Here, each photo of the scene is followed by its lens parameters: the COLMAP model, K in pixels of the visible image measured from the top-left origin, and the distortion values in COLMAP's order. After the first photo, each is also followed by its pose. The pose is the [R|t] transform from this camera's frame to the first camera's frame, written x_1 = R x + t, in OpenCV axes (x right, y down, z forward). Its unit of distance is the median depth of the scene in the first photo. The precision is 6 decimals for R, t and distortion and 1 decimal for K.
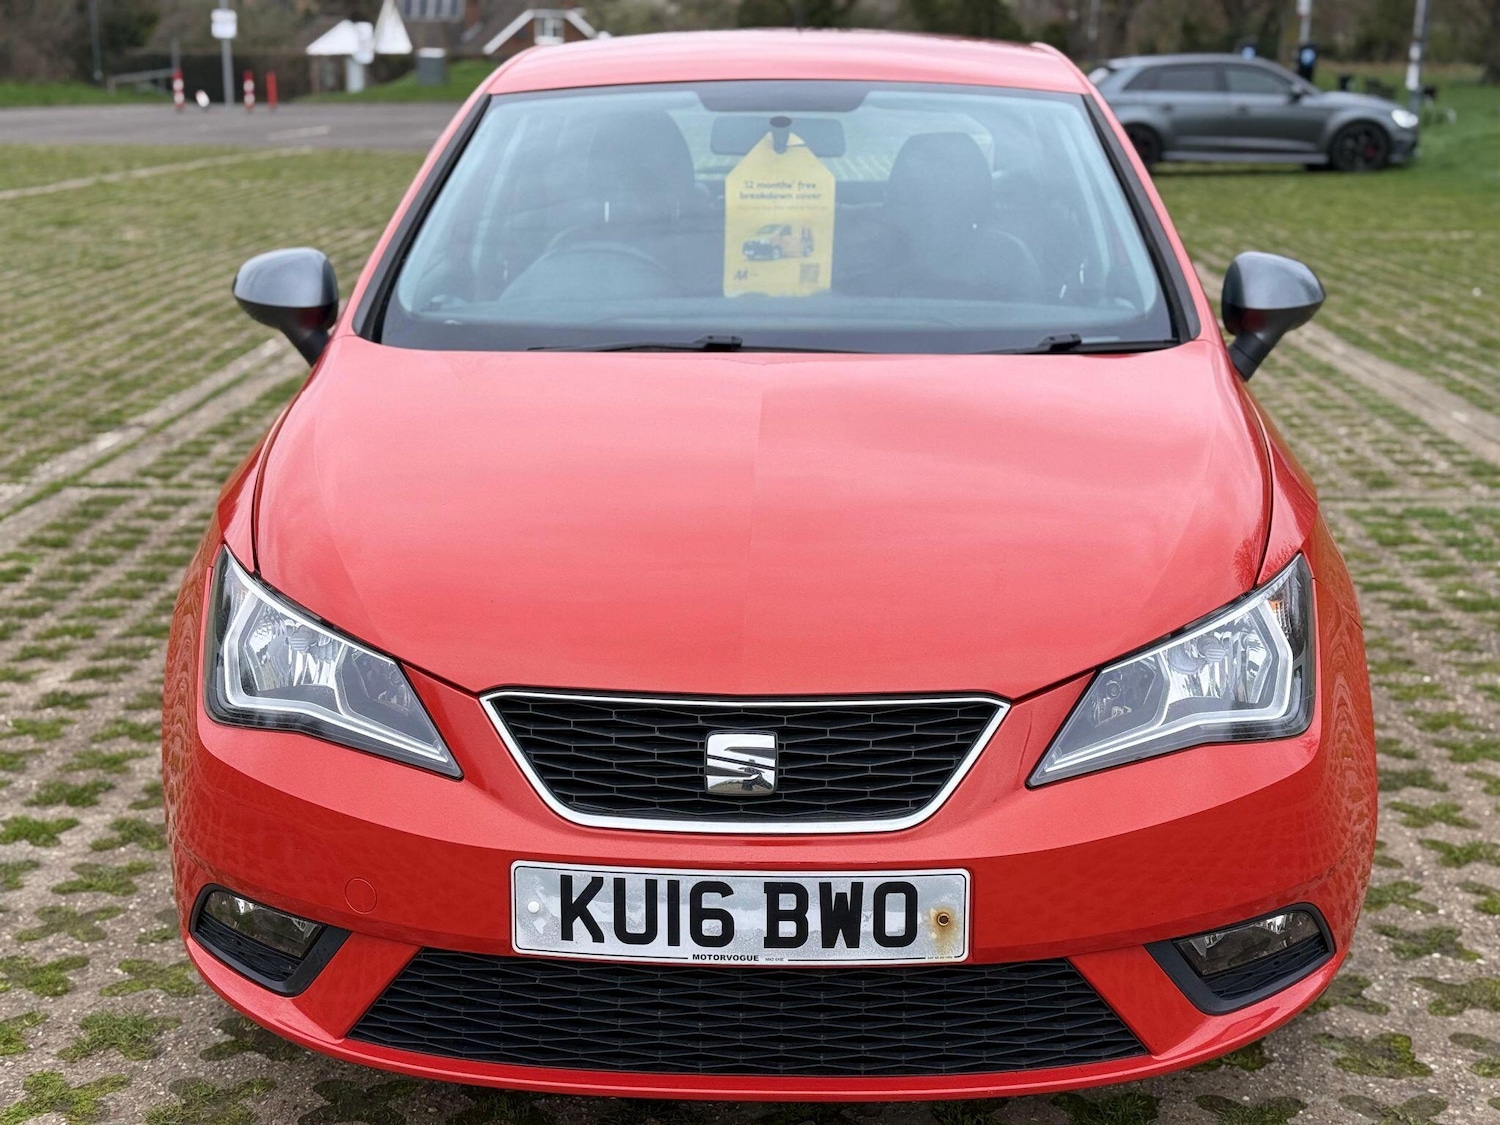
lens RADIAL K [[2087.6, 0, 712.2], [0, 2087.6, 560.3], [0, 0, 1]] dist [0.126085, 0.000000]
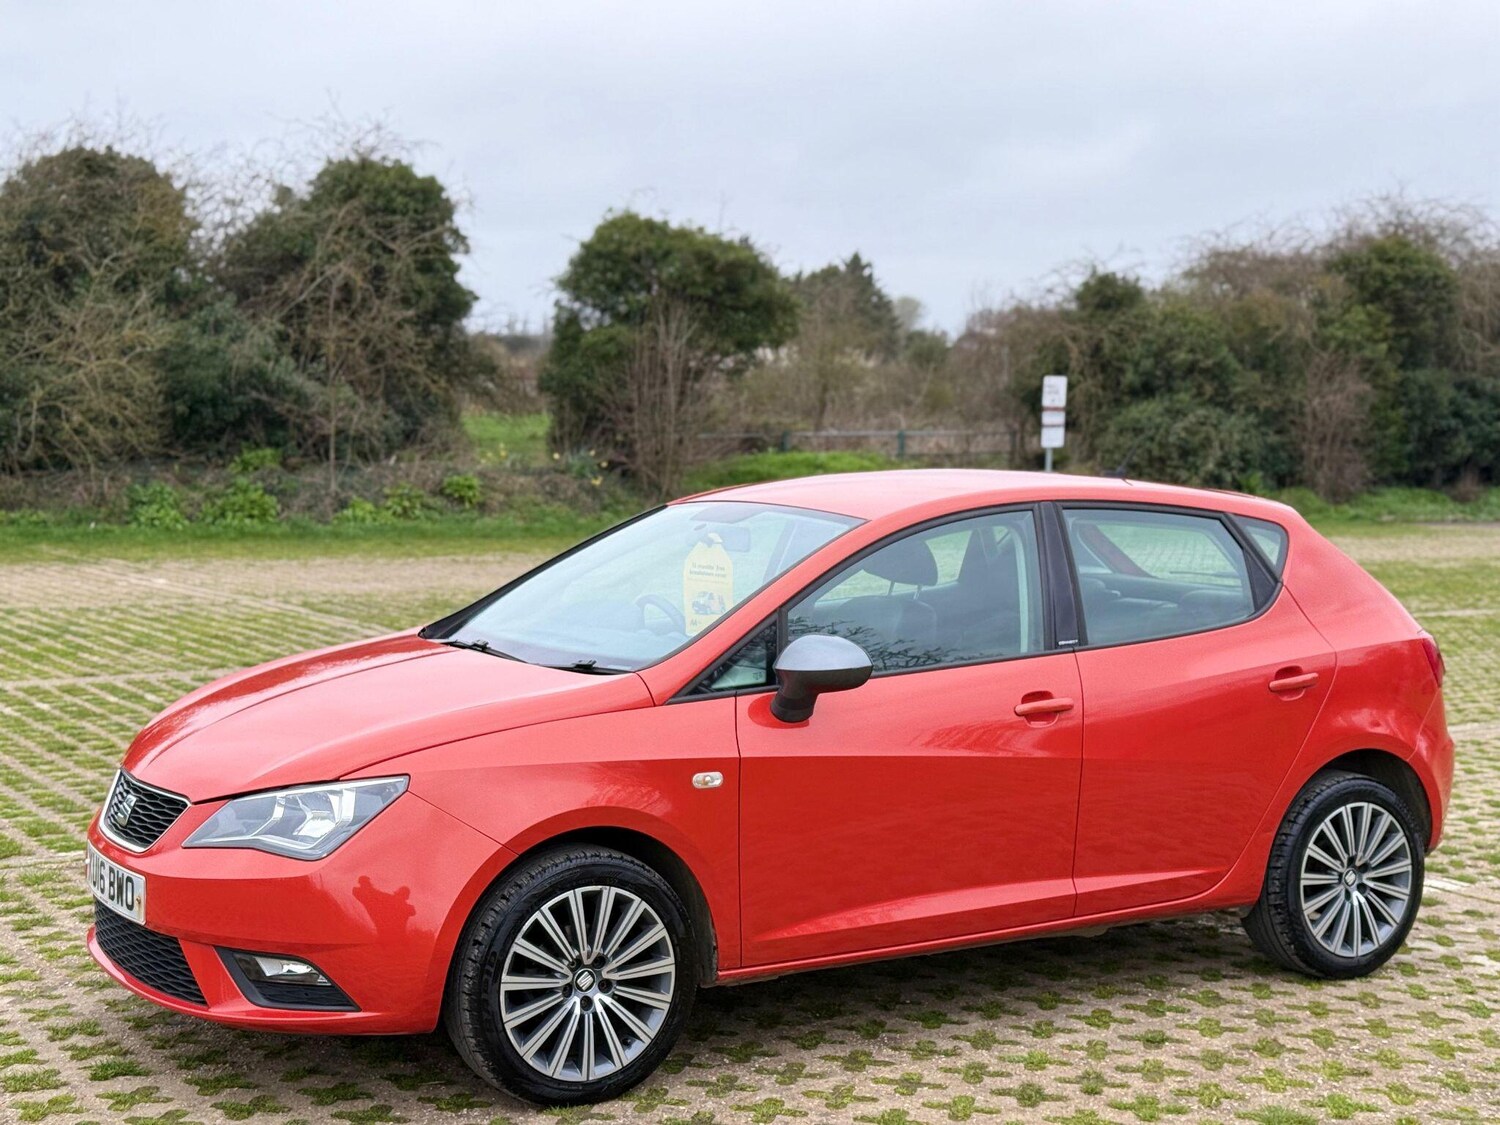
lens RADIAL K [[2087.6, 0, 742.8], [0, 2087.6, 567.2], [0, 0, 1]] dist [0.126085, 0.000000]
pose [[0.565485, 0.064880, -0.822203, 2.084601], [-0.209910, 0.975395, -0.067402, -0.127294], [0.797599, 0.210704, 0.565190, 0.237320]]
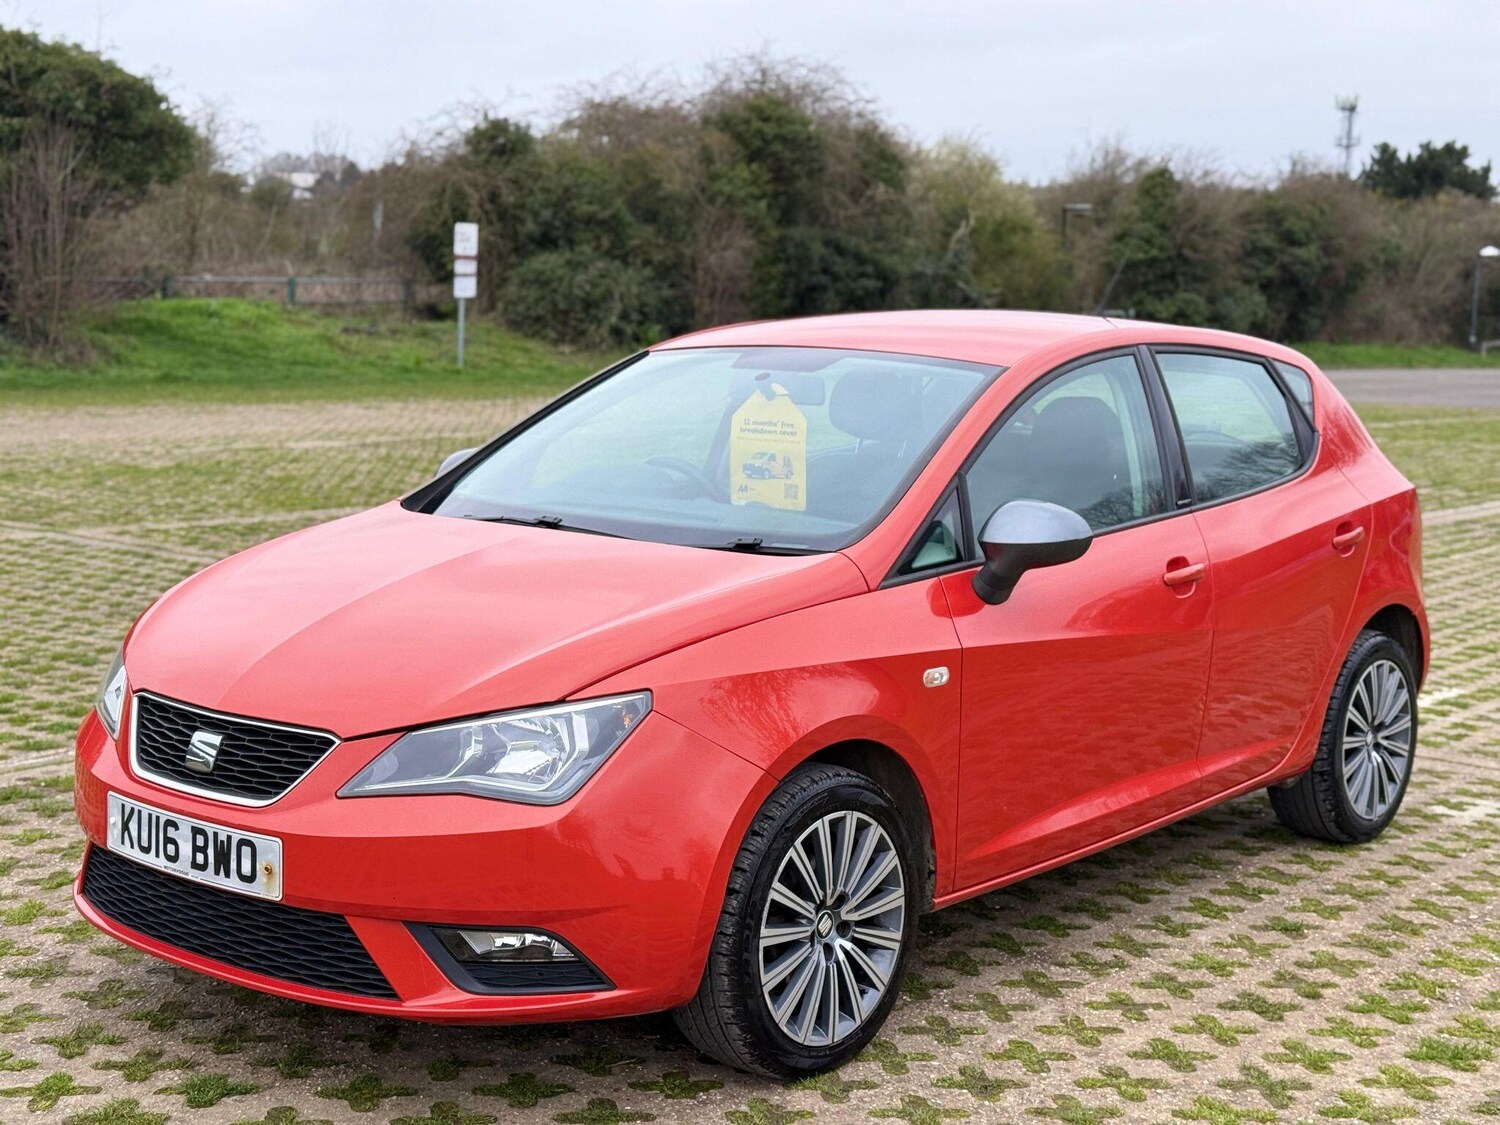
lens RADIAL K [[2087.6, 0, 741.3], [0, 2087.6, 561.1], [0, 0, 1]] dist [0.126085, 0.000000]
pose [[0.801872, 0.096941, -0.589580, 1.269262], [-0.166374, 0.983951, -0.064495, -0.010367], [0.573865, 0.149808, 0.805131, -0.082979]]
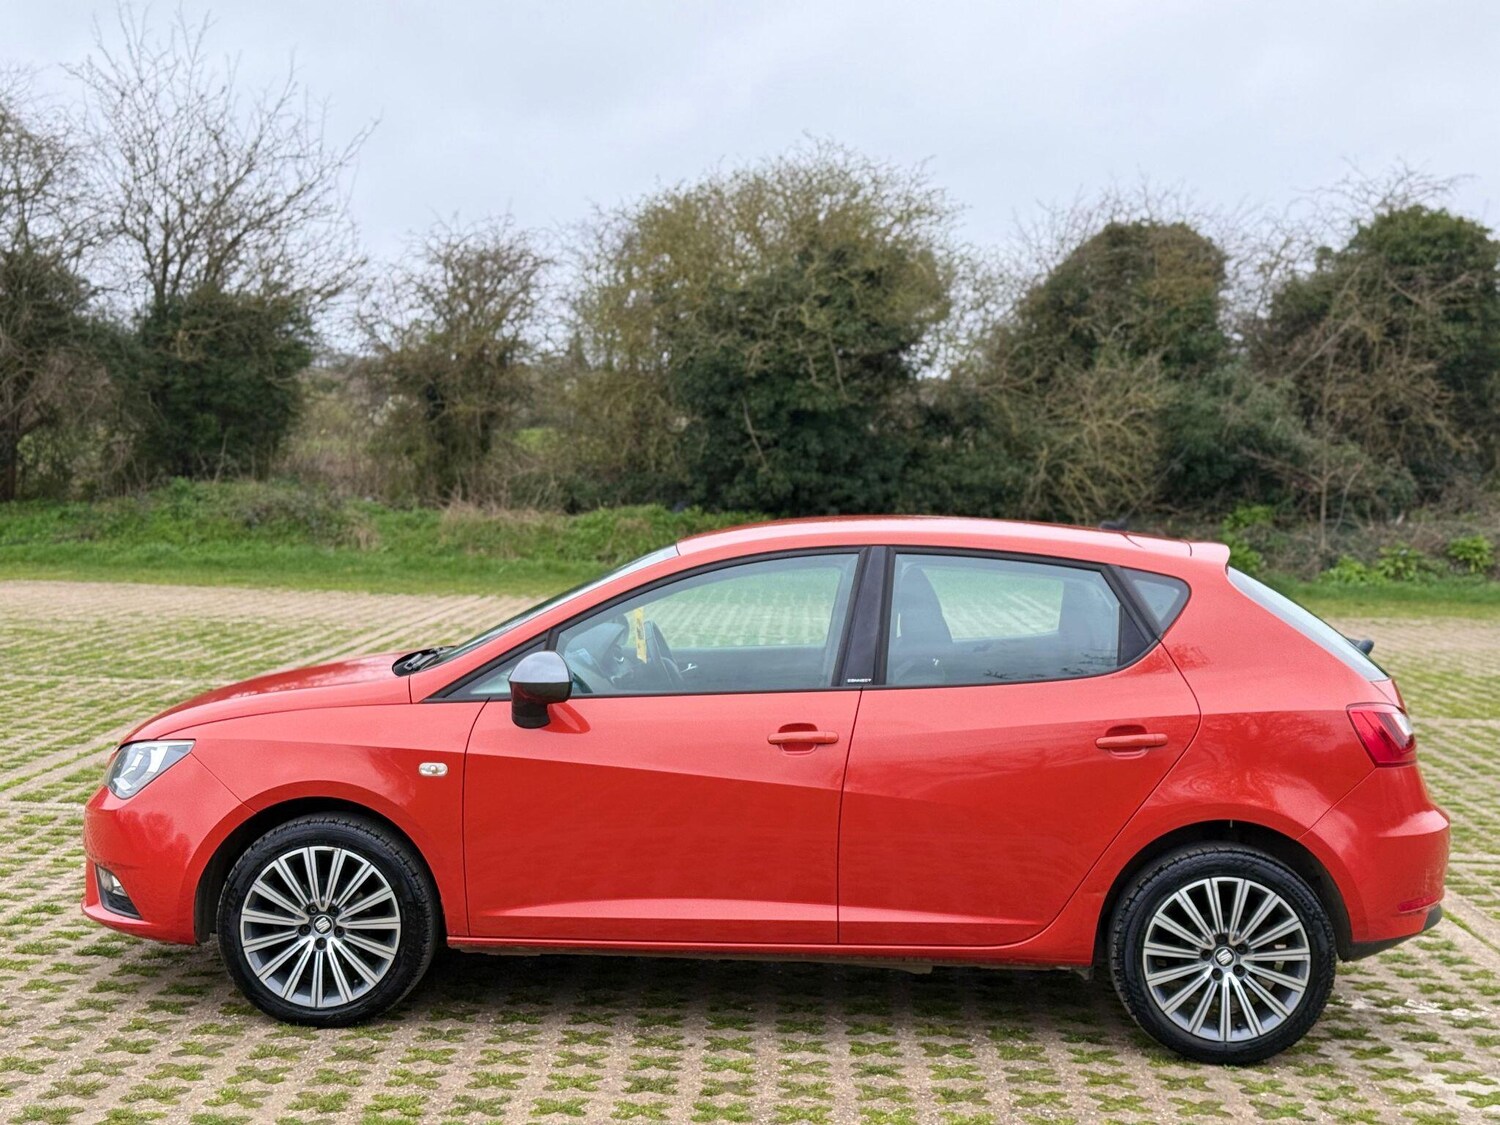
lens RADIAL K [[2087.6, 0, 741.8], [0, 2087.6, 586.7], [0, 0, 1]] dist [0.126085, 0.000000]
pose [[0.014599, 0.061218, -0.998018, 2.779316], [-0.260639, 0.963851, 0.055310, -0.481793], [0.965326, 0.259315, 0.030027, 1.631186]]
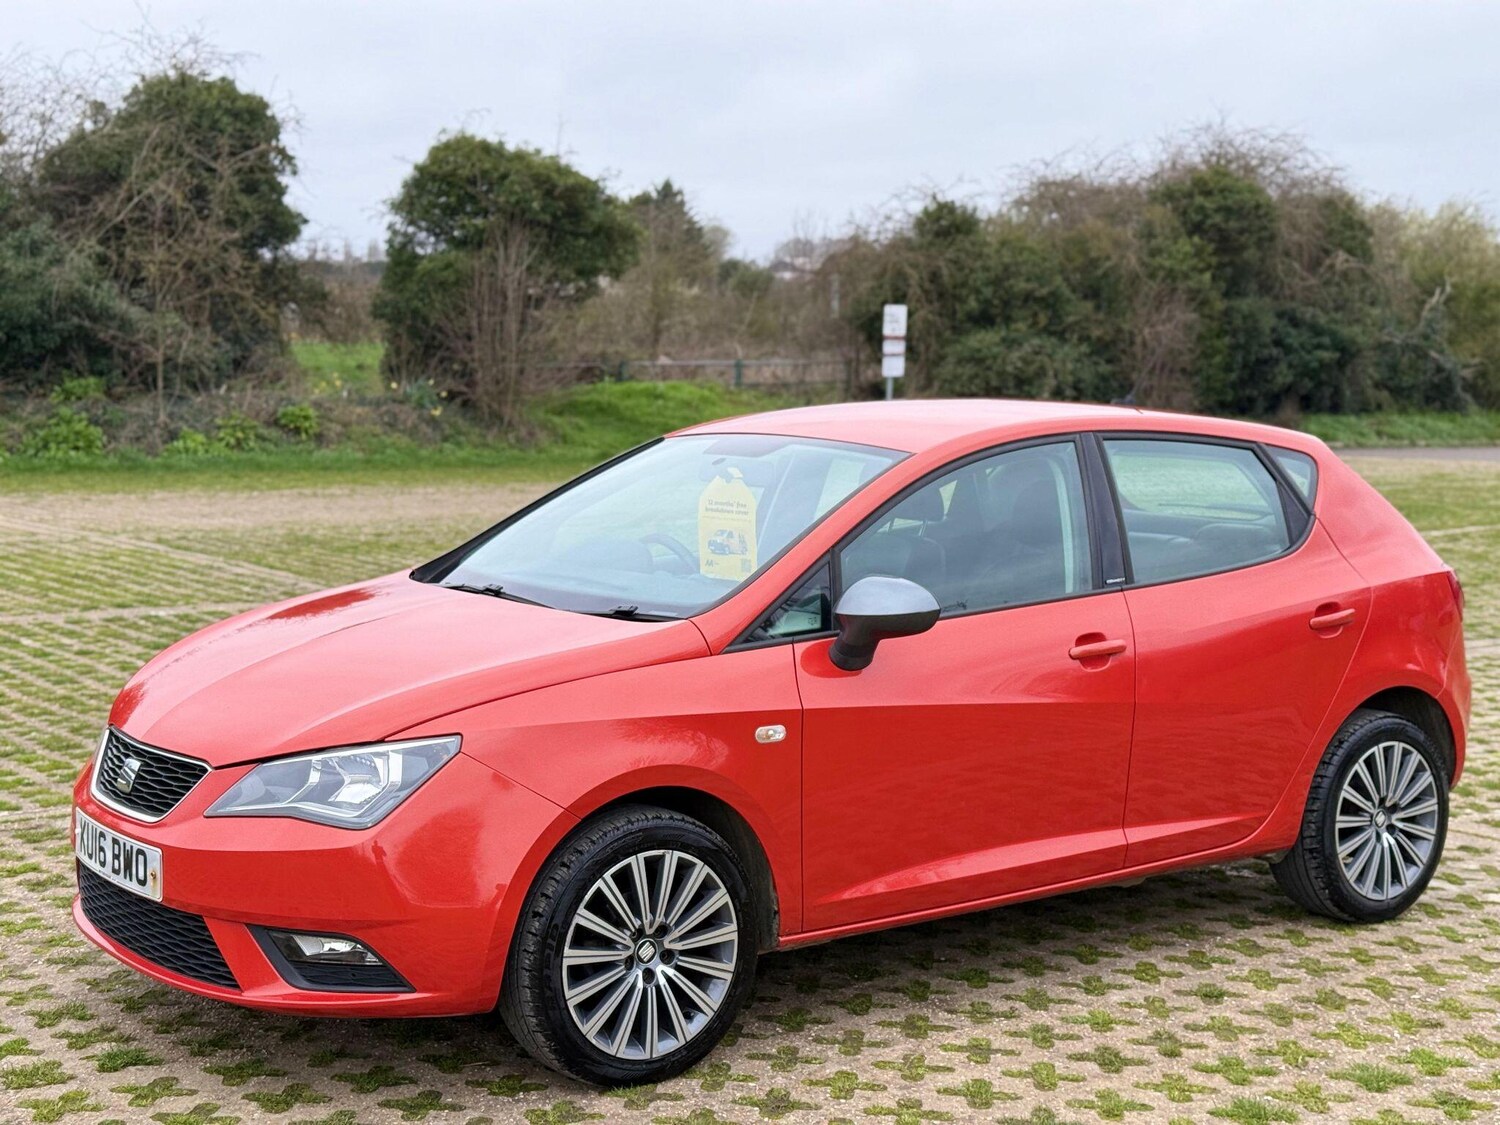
lens RADIAL K [[2087.6, 0, 730.2], [0, 2087.6, 570.8], [0, 0, 1]] dist [0.126085, 0.000000]
pose [[0.634041, 0.088326, -0.768238, 1.820279], [-0.197421, 0.979024, -0.050375, -0.097076], [0.747674, 0.183606, 0.638179, 0.140816]]
